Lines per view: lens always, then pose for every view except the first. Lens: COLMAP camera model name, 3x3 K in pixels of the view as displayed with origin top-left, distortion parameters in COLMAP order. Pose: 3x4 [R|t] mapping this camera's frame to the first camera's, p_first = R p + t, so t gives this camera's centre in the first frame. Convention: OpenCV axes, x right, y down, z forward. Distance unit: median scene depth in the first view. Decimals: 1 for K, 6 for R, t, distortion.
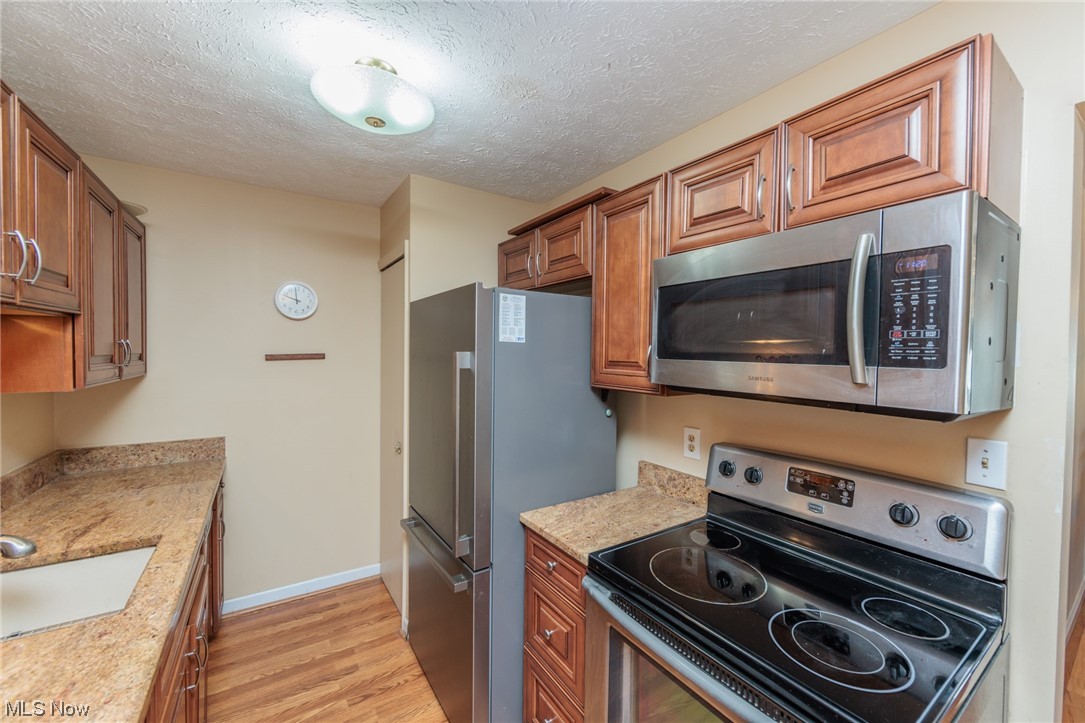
lens RADIAL K [[423.4, 0, 548.5], [0, 423.4, 360.5], [0, 0, 1]] dist [-0.003110, -0.000009]
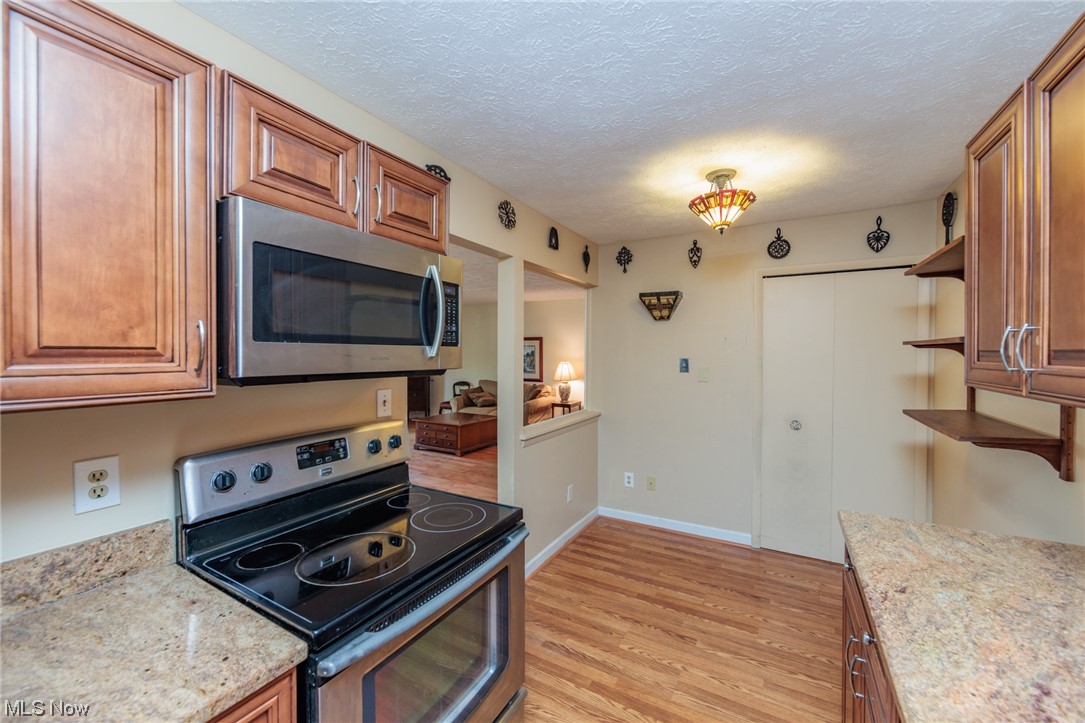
lens RADIAL K [[423.4, 0, 544.1], [0, 423.4, 357.4], [0, 0, 1]] dist [-0.003110, -0.000009]
pose [[-0.444881, -0.022473, 0.895308, -0.517144], [0.012603, 0.999429, 0.031349, 0.006444], [-0.895501, 0.025230, -0.444344, 0.762784]]
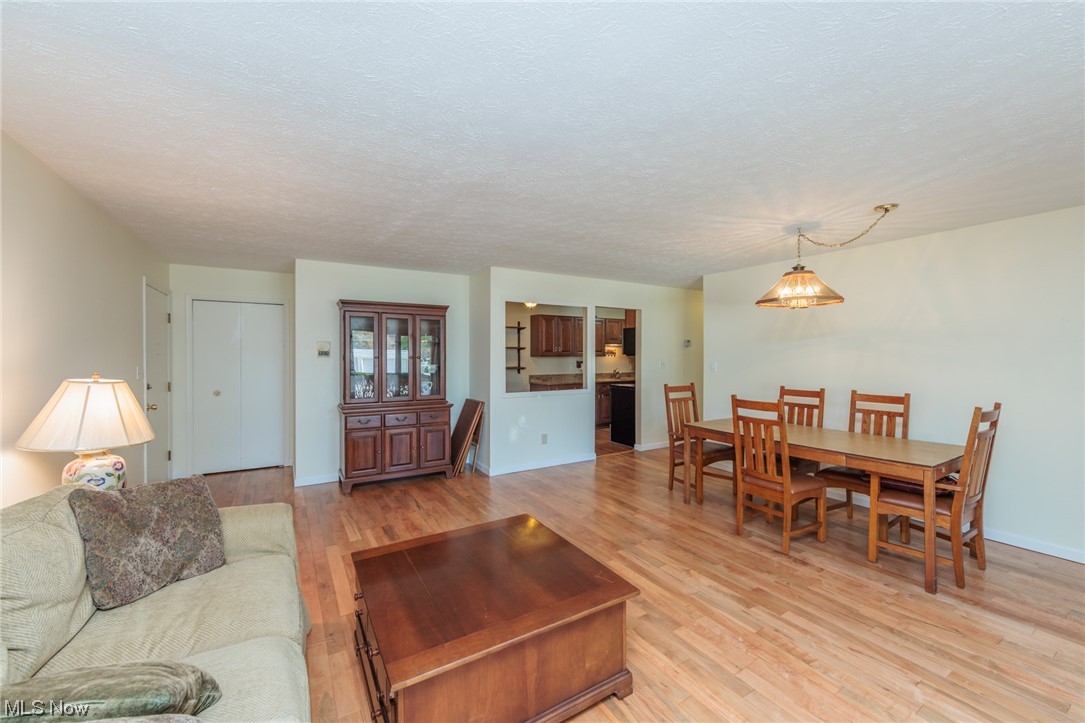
lens RADIAL K [[423.4, 0, 547.2], [0, 423.4, 357.5], [0, 0, 1]] dist [-0.003110, -0.000009]
pose [[-0.034888, -0.001133, -0.999391, 4.746189], [-0.024491, 0.999700, -0.000279, 0.109130], [0.999091, 0.024467, -0.034906, -0.102159]]
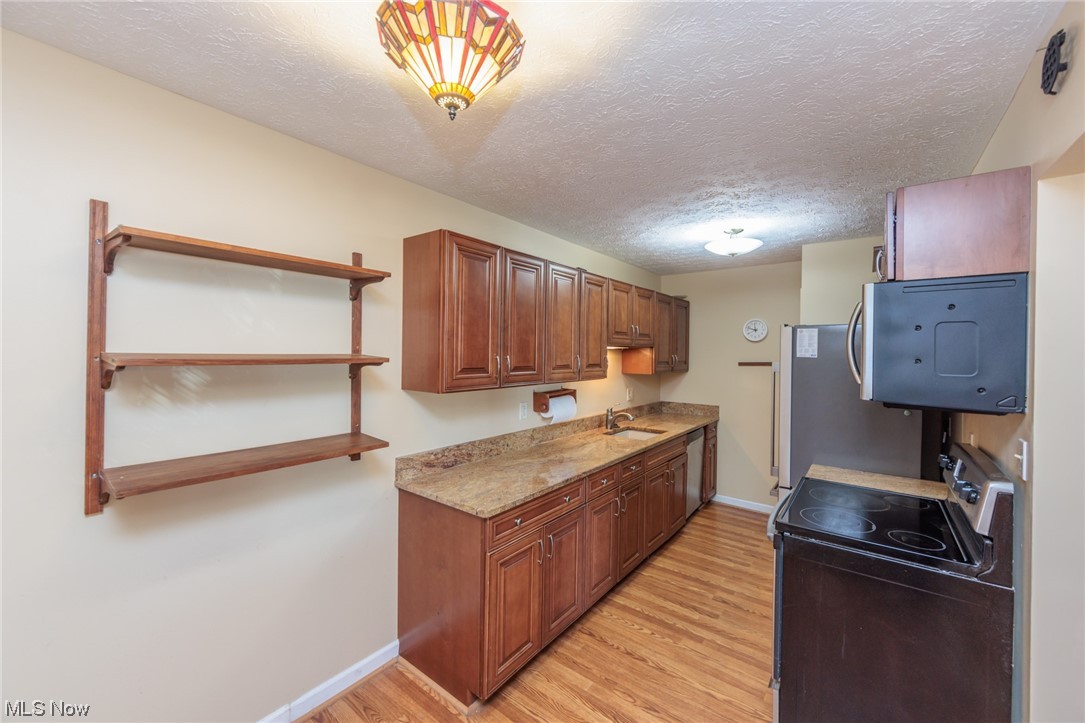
lens RADIAL K [[423.4, 0, 548.0], [0, 423.4, 353.4], [0, 0, 1]] dist [-0.003110, -0.000009]
pose [[0.315599, -0.003895, -0.948885, 1.138954], [-0.028290, 0.999508, -0.013513, -0.007349], [0.948471, 0.031109, 0.315333, -0.468202]]
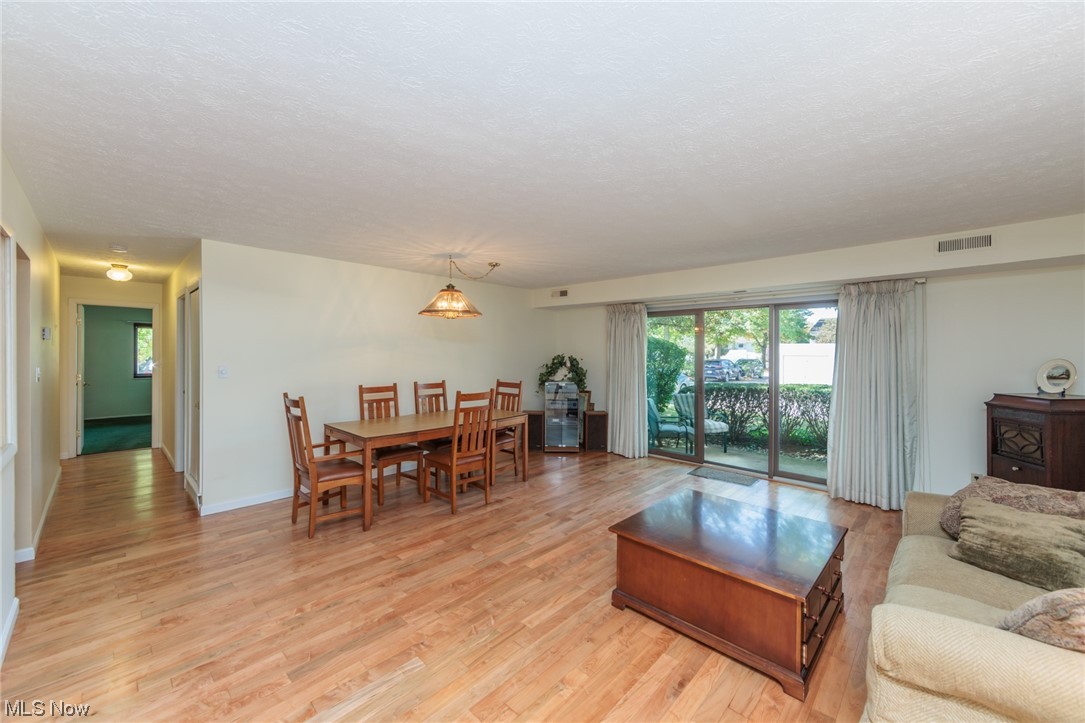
lens RADIAL K [[423.4, 0, 541.7], [0, 423.4, 352.9], [0, 0, 1]] dist [-0.003110, -0.000009]
pose [[0.976375, -0.006618, 0.215982, 2.574100], [0.010869, 0.999770, -0.018499, 0.105129], [-0.215810, 0.020409, 0.976222, -1.666729]]
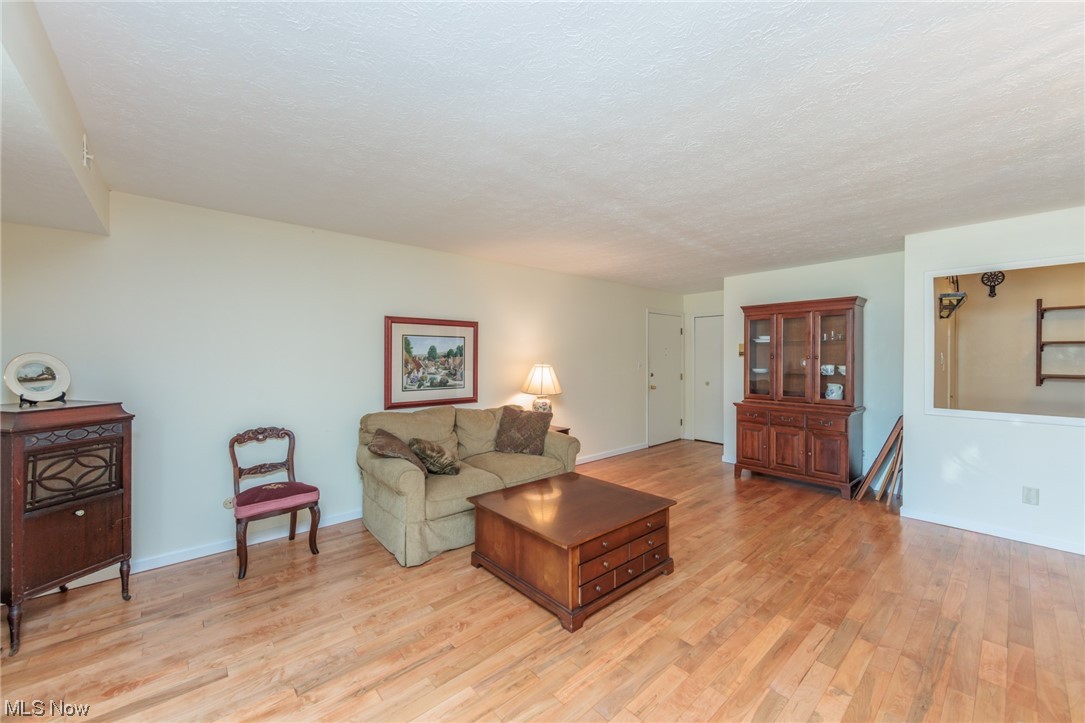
lens RADIAL K [[423.4, 0, 552.0], [0, 423.4, 357.8], [0, 0, 1]] dist [-0.003110, -0.000009]
pose [[-0.989588, -0.007349, -0.143744, 3.885324], [-0.010740, 0.999682, 0.022828, 0.090328], [0.143531, 0.024134, -0.989352, 1.393424]]
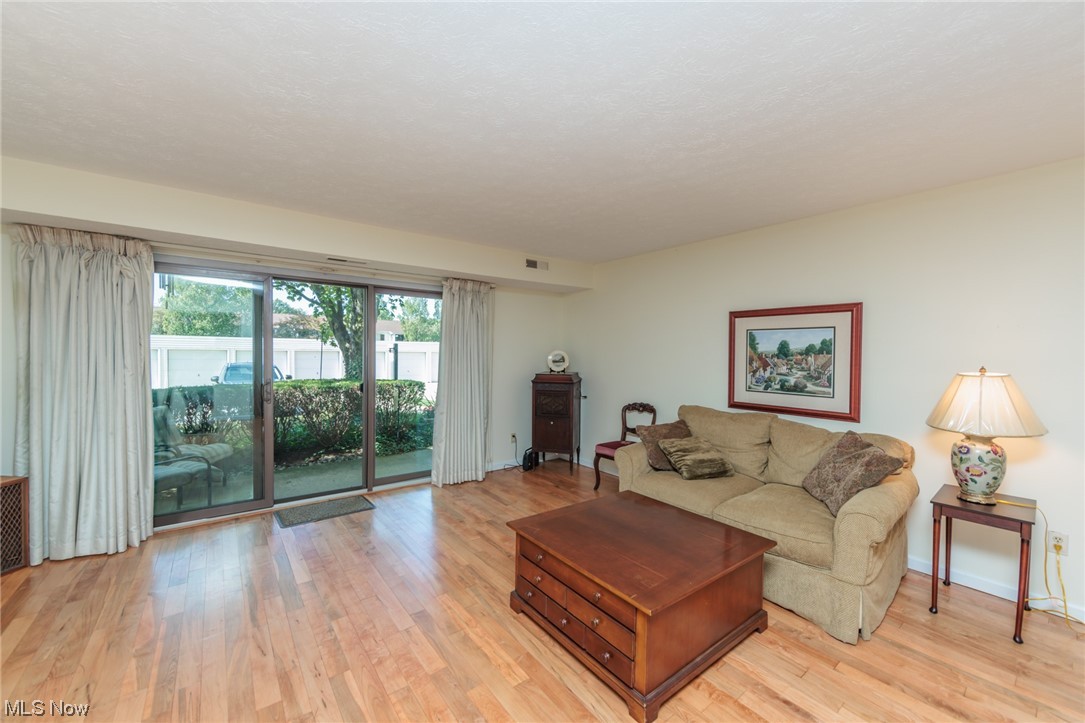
lens RADIAL K [[423.4, 0, 545.2], [0, 423.4, 360.4], [0, 0, 1]] dist [-0.003110, -0.000009]
pose [[-0.070561, -0.029337, 0.997076, 2.209145], [0.010573, 0.999489, 0.030156, 0.106564], [-0.997451, 0.012670, -0.070215, 0.077600]]
